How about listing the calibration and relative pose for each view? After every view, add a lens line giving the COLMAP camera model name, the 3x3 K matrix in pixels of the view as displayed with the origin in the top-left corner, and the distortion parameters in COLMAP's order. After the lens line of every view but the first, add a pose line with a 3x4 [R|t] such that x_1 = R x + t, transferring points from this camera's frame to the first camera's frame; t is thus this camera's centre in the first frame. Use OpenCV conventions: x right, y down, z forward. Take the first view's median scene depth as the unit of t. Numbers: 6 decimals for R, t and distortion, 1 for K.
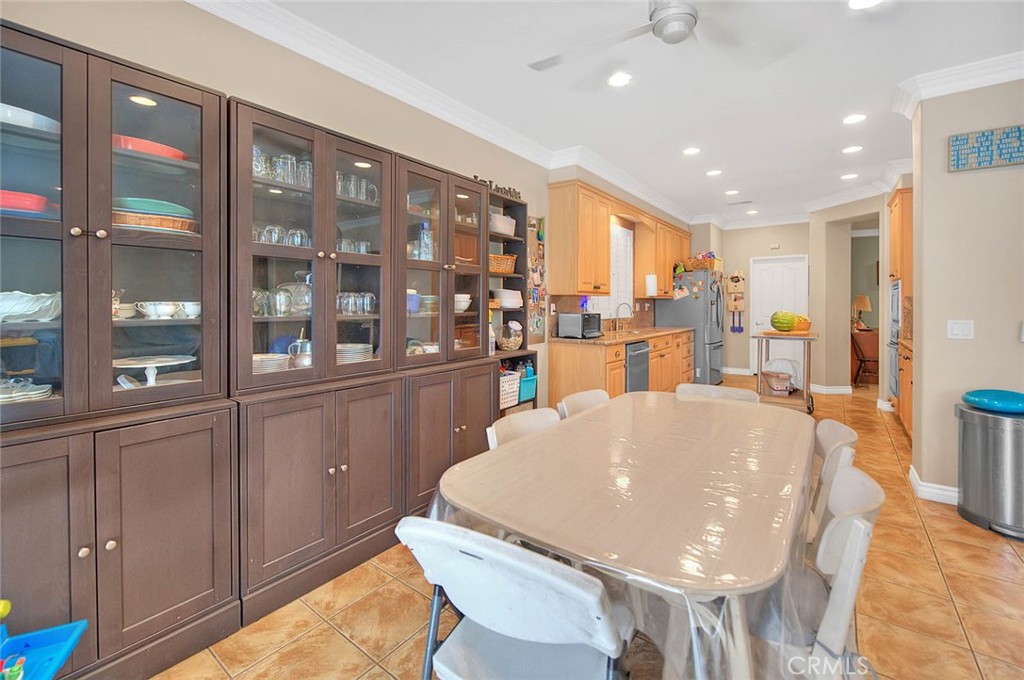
lens RADIAL K [[433.5, 0, 507.1], [0, 433.5, 305.4], [0, 0, 1]] dist [-0.004434, -0.000495]
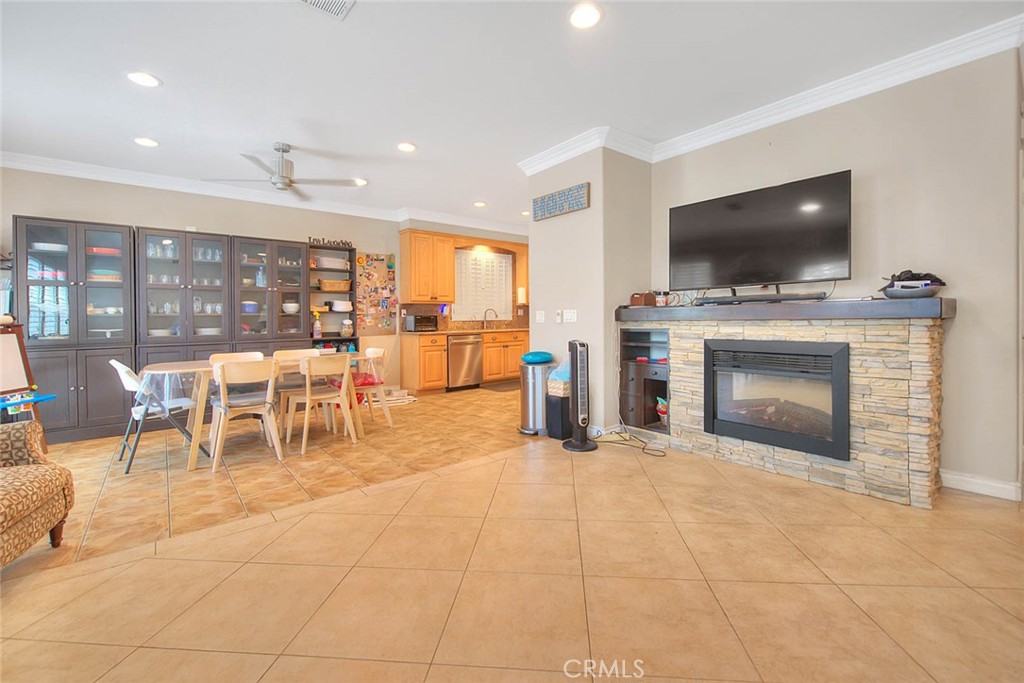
lens RADIAL K [[418.6, 0, 514.1], [0, 418.6, 322.7], [0, 0, 1]] dist [-0.002998, -0.000438]
pose [[0.973367, -0.012820, -0.228896, 0.595796], [0.014518, 0.999878, 0.005736, 0.028772], [0.228794, -0.008906, 0.973434, -0.251928]]
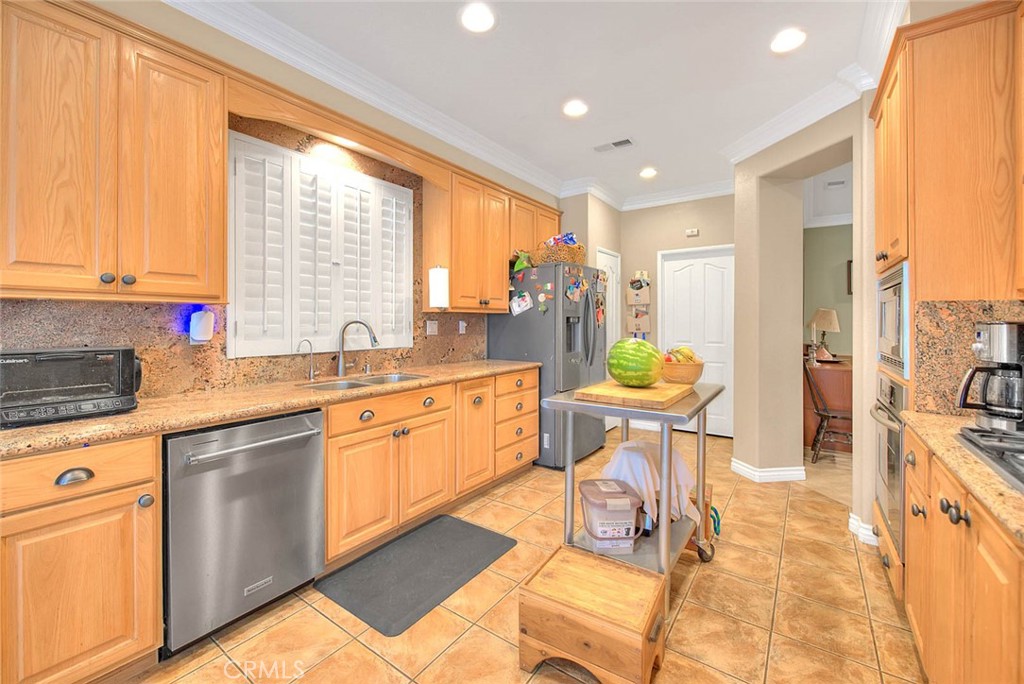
lens RADIAL K [[418.6, 0, 506.4], [0, 418.6, 323.9], [0, 0, 1]] dist [-0.002998, -0.000438]
pose [[0.999692, -0.004014, 0.024505, 0.399451], [0.003993, 0.999992, 0.000904, -0.002149], [-0.024509, -0.000806, 0.999699, 0.468779]]
